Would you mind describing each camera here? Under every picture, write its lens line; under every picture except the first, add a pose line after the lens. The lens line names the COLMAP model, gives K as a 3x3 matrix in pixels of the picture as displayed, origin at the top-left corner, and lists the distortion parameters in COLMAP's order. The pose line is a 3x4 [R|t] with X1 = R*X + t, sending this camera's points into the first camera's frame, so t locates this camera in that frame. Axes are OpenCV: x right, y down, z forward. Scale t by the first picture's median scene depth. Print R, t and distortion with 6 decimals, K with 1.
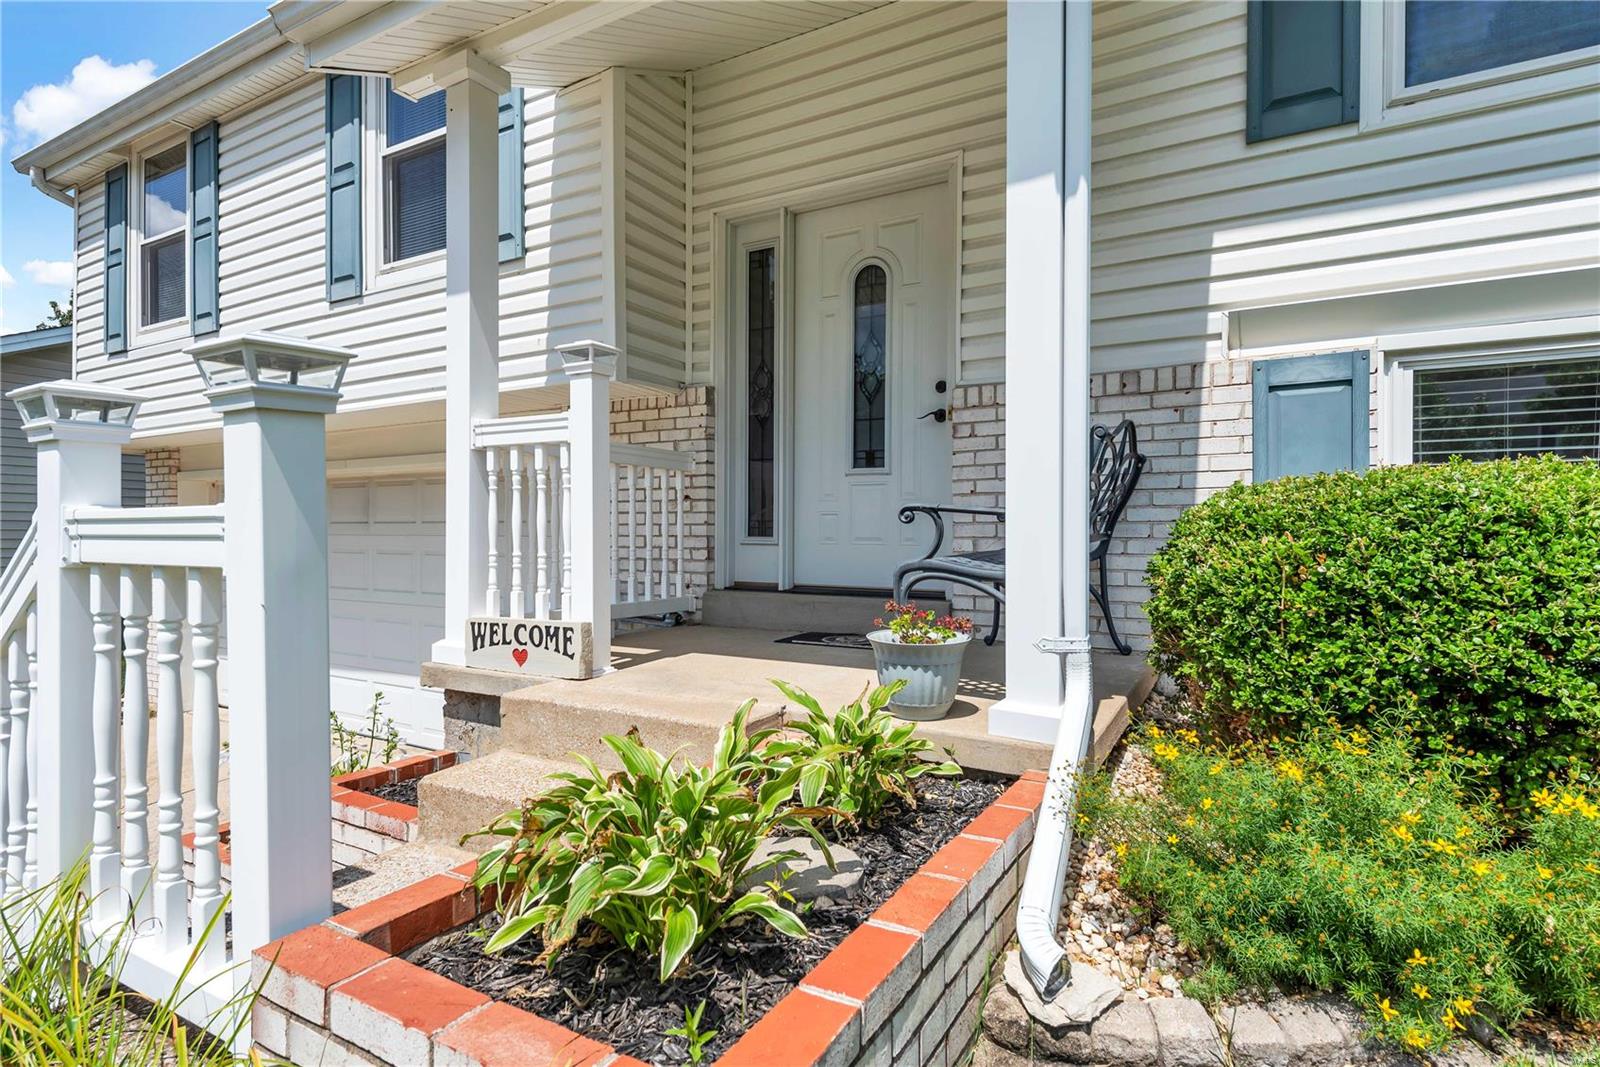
lens RADIAL K [[795.8, 0, 800.0], [0, 795.8, 533.5], [0, 0, 1]] dist [0.011786, -0.000256]
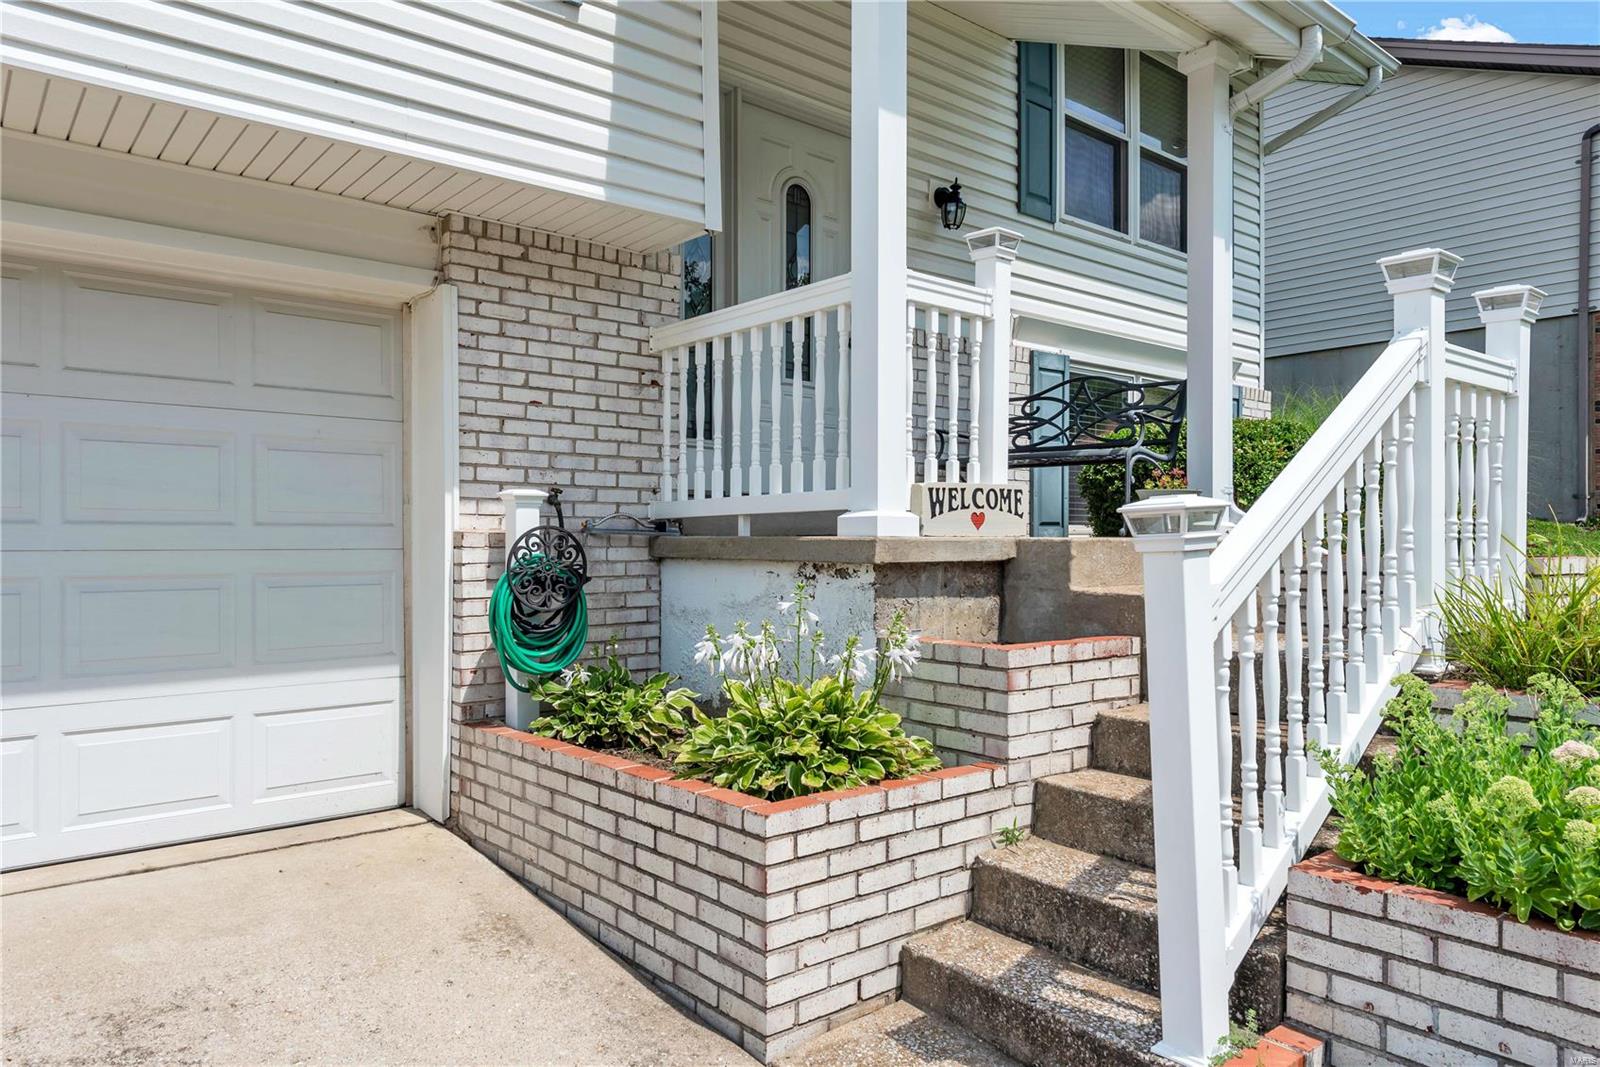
lens RADIAL K [[1059.1, 0, 804.4], [0, 1059.1, 527.6], [0, 0, 1]] dist [0.014086, -0.004583]
pose [[0.348690, 0.014302, 0.937129, -1.641553], [0.006469, 0.999823, -0.017666, 0.181485], [-0.937216, 0.012222, 0.348536, 0.719432]]
